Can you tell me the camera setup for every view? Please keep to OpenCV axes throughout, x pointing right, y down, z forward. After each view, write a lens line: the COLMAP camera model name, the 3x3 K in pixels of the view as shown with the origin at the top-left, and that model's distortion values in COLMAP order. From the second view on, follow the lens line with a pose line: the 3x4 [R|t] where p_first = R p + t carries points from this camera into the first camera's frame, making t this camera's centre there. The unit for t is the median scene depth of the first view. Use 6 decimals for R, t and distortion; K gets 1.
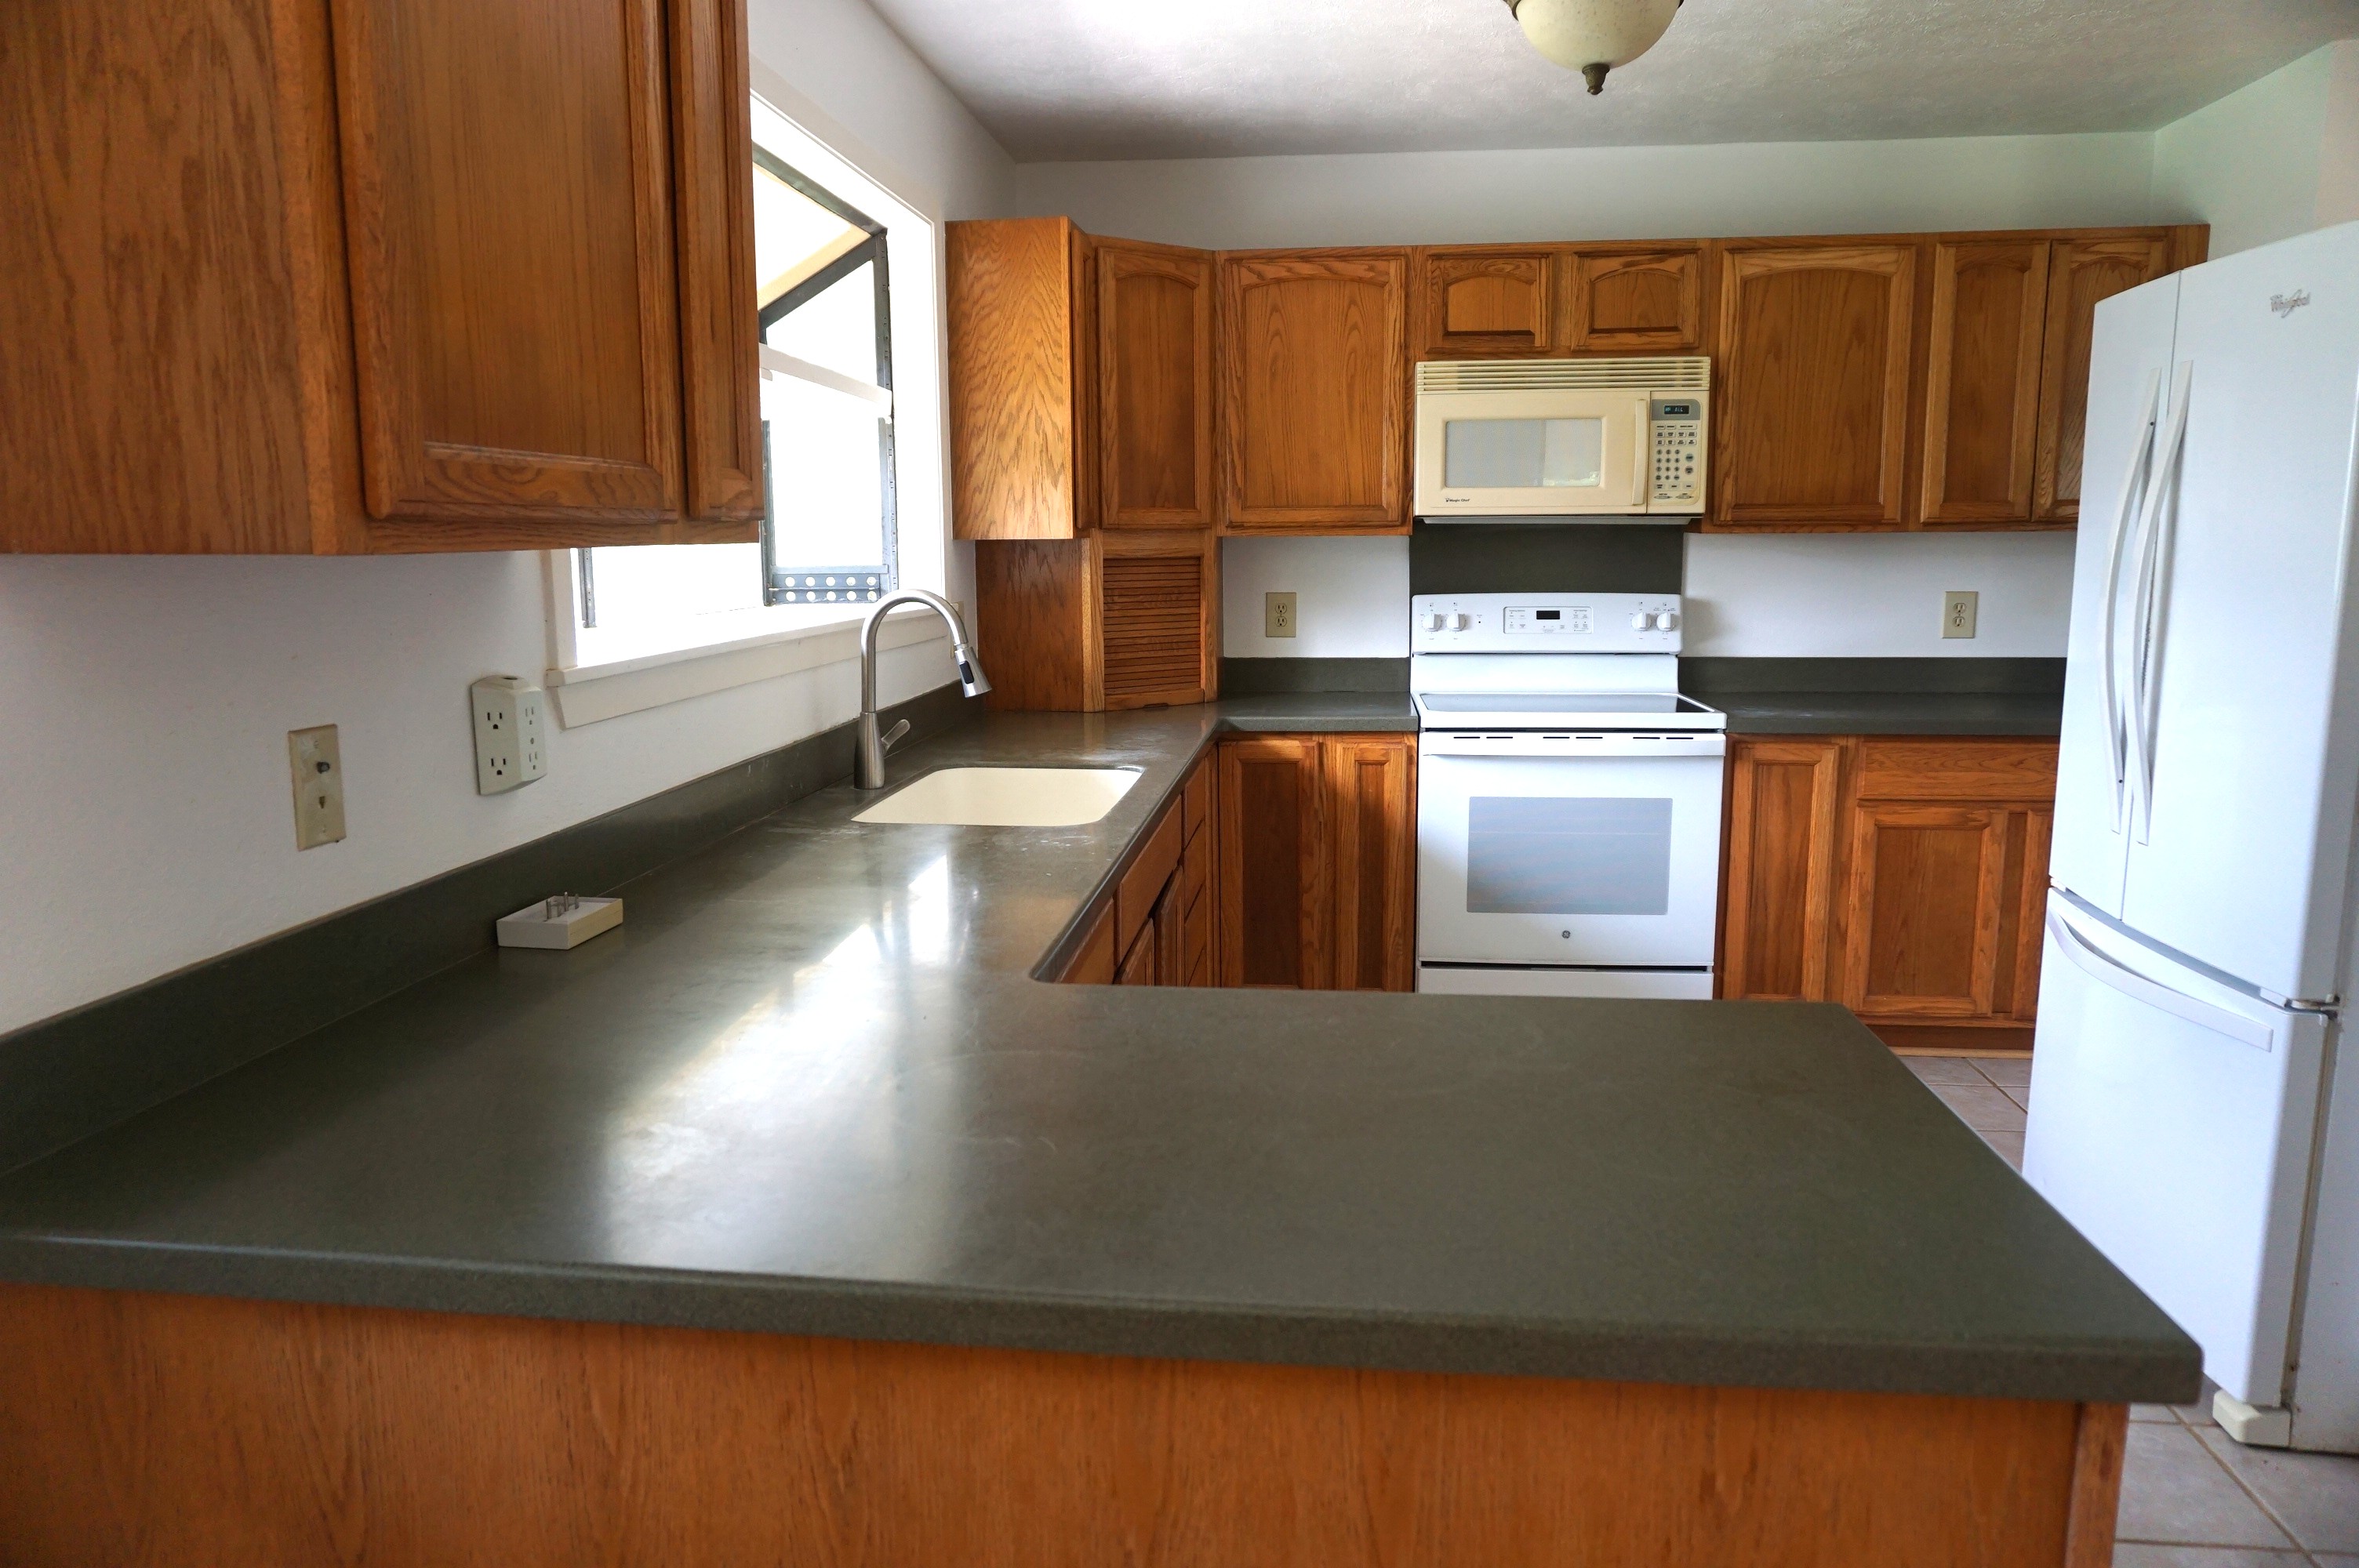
lens RADIAL K [[1555.7, 0, 1179.5], [0, 1555.7, 784.0], [0, 0, 1]] dist [-0.038490, 0.016623]
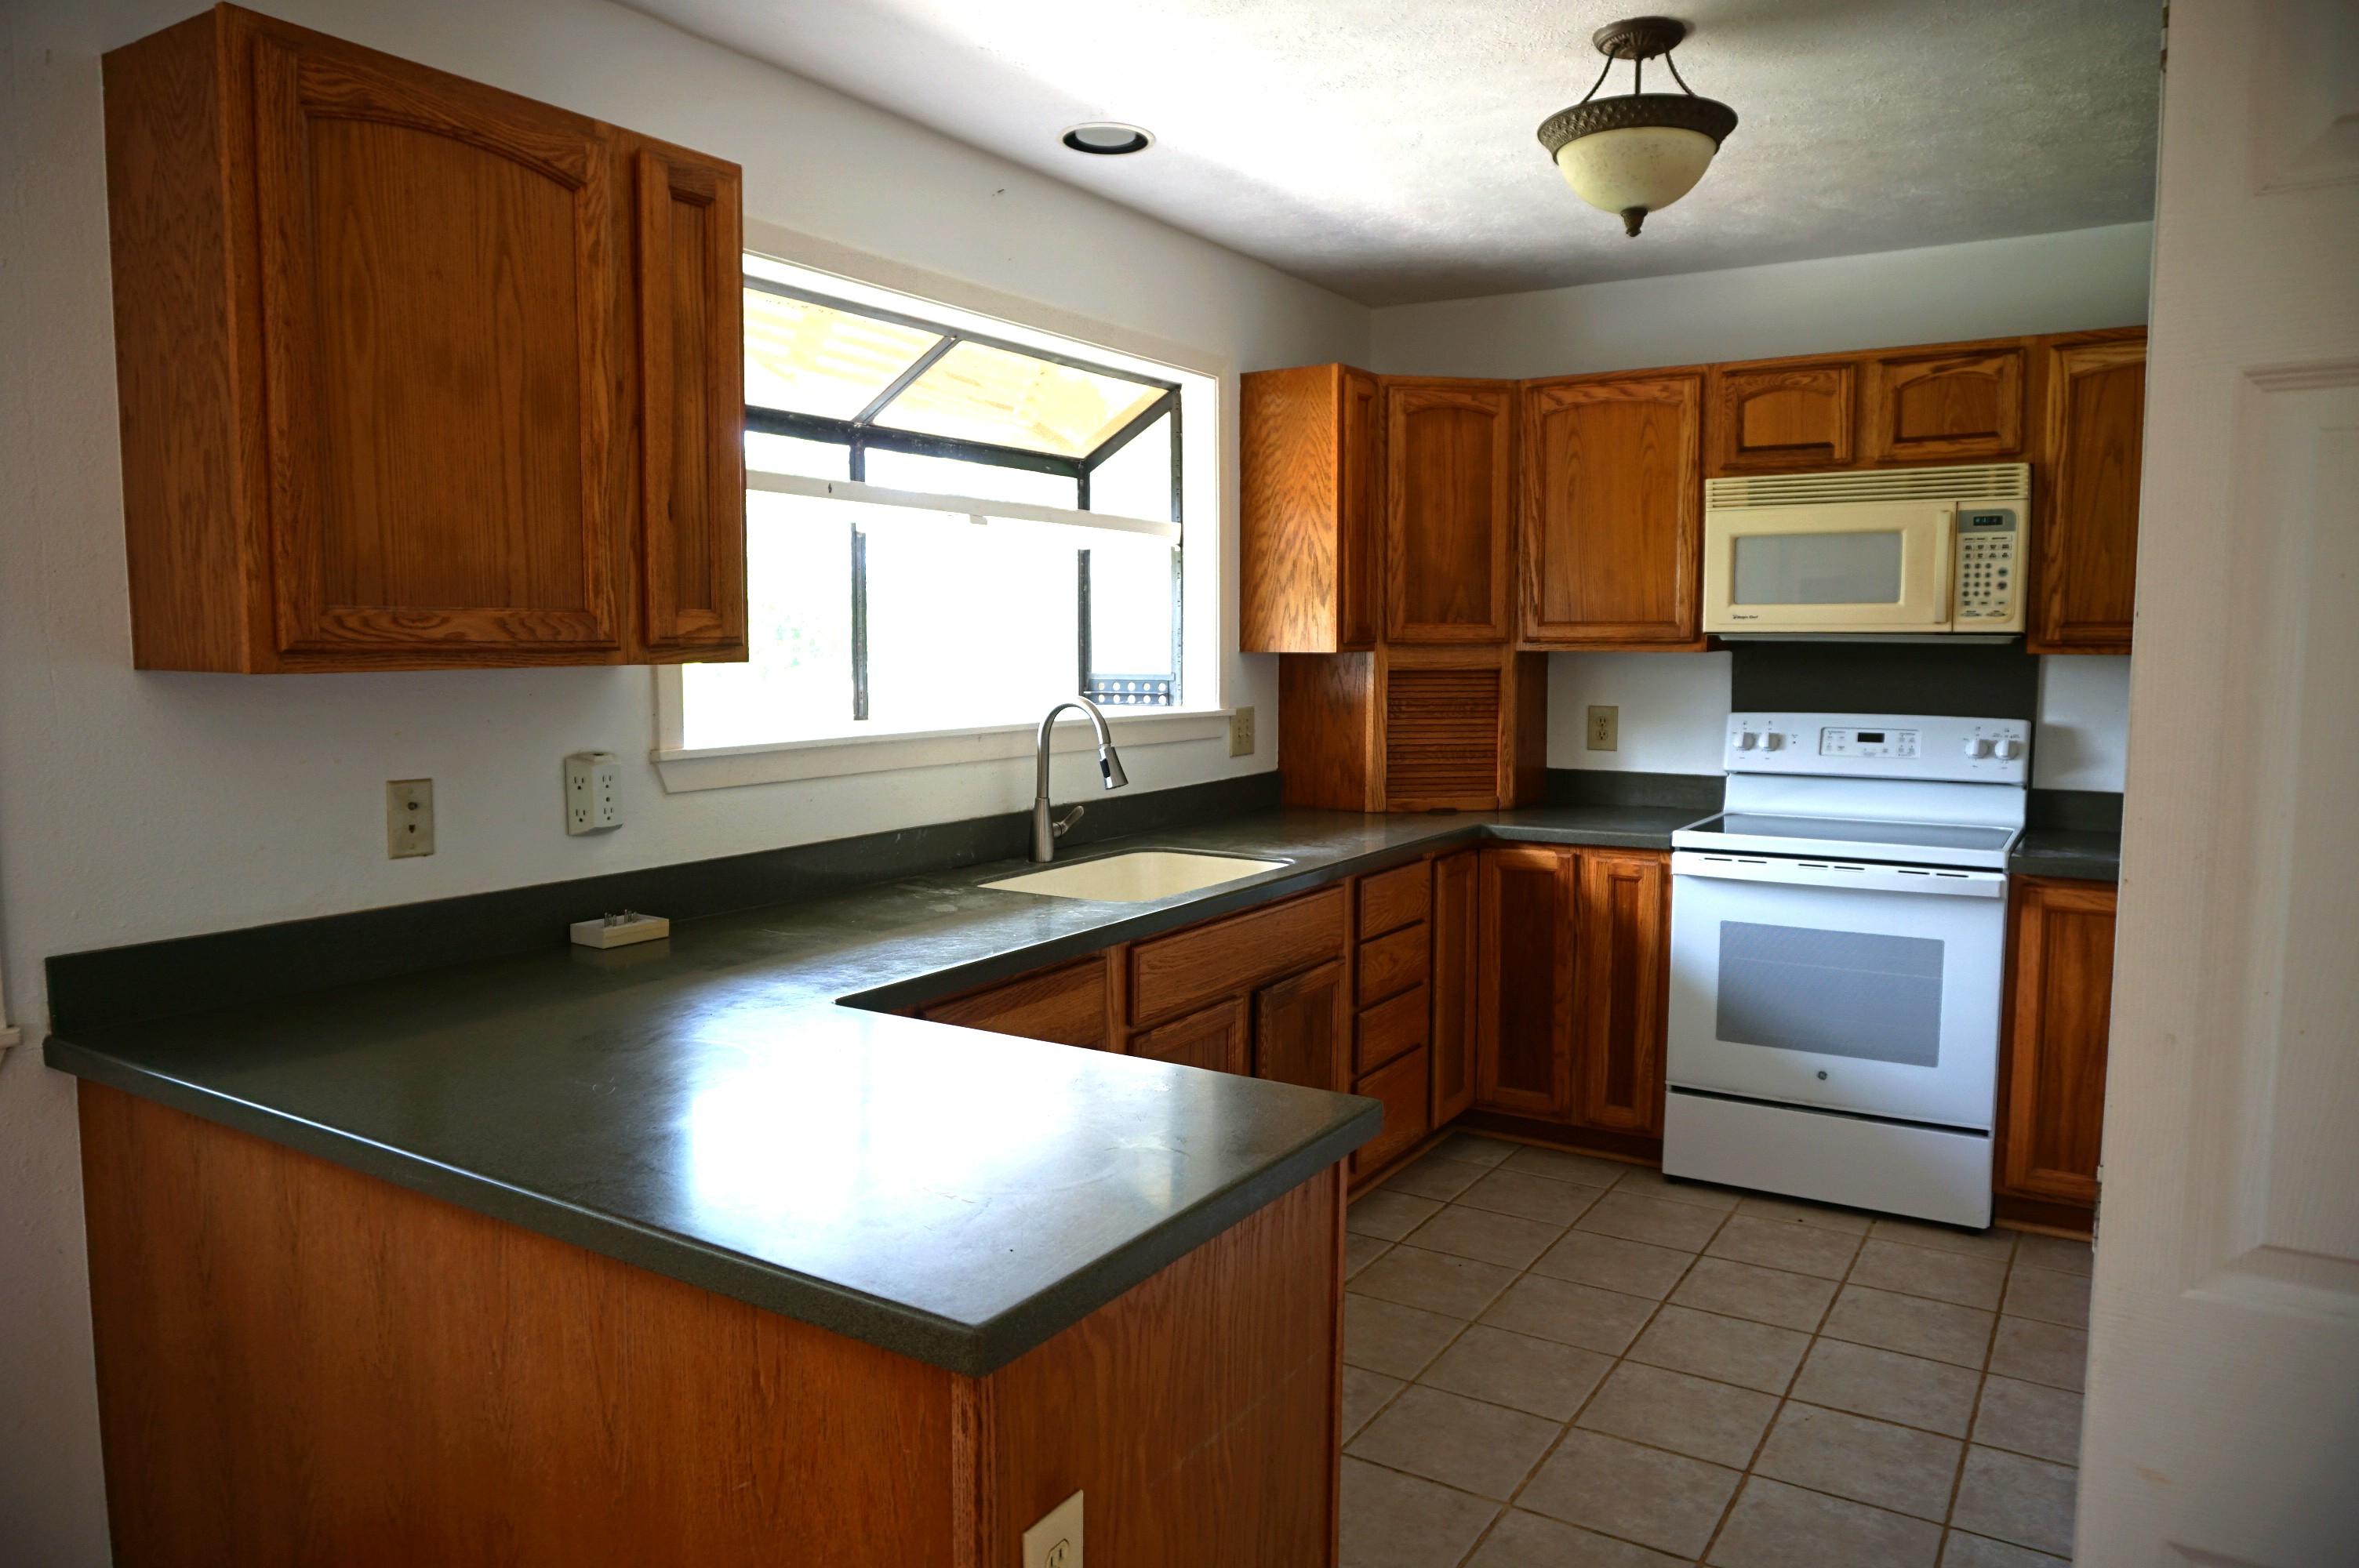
lens RADIAL K [[1555.7, 0, 1179.5], [0, 1555.7, 784.0], [0, 0, 1]] dist [-0.038490, 0.016623]
pose [[0.903432, 0.047409, -0.426101, 0.284266], [-0.074353, 0.996133, -0.046812, -0.006264], [0.422234, 0.073973, 0.903464, -0.024089]]
